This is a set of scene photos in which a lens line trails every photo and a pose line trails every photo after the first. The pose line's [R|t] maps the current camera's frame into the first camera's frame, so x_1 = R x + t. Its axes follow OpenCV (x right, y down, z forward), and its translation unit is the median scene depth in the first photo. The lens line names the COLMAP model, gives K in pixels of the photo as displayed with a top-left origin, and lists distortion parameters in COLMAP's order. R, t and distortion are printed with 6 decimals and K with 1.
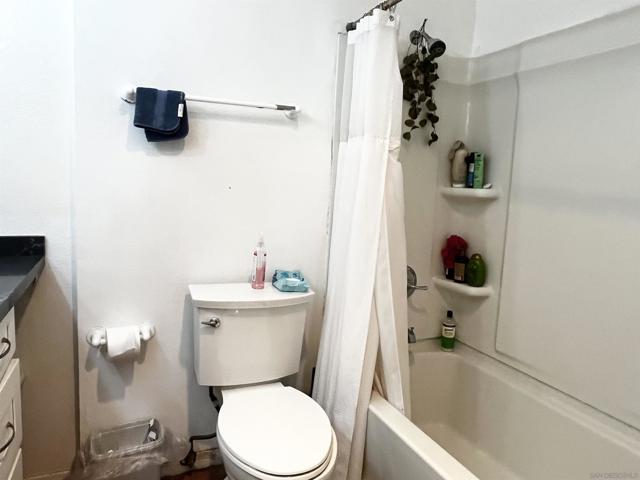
lens RADIAL K [[441.6, 0, 320.0], [0, 441.6, 240.0], [0, 0, 1]] dist [-0.001889, -0.002081]
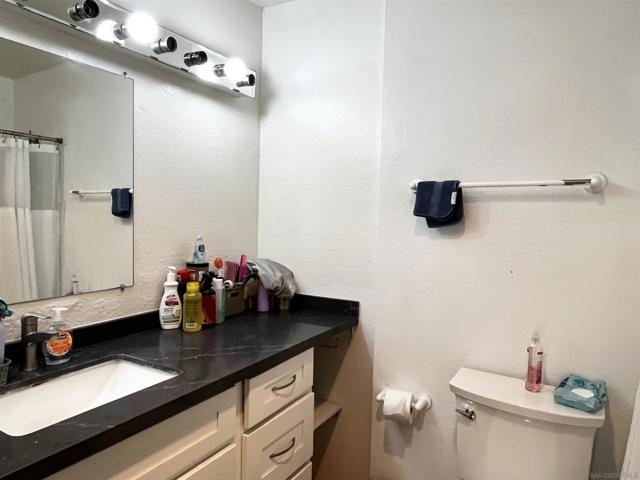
lens RADIAL K [[441.6, 0, 320.0], [0, 441.6, 240.0], [0, 0, 1]] dist [-0.001889, -0.002081]
pose [[0.582882, 0.007258, -0.812524, 0.336786], [-0.104508, 0.992324, -0.066107, -0.087350], [0.805808, 0.123448, 0.579167, 0.138487]]
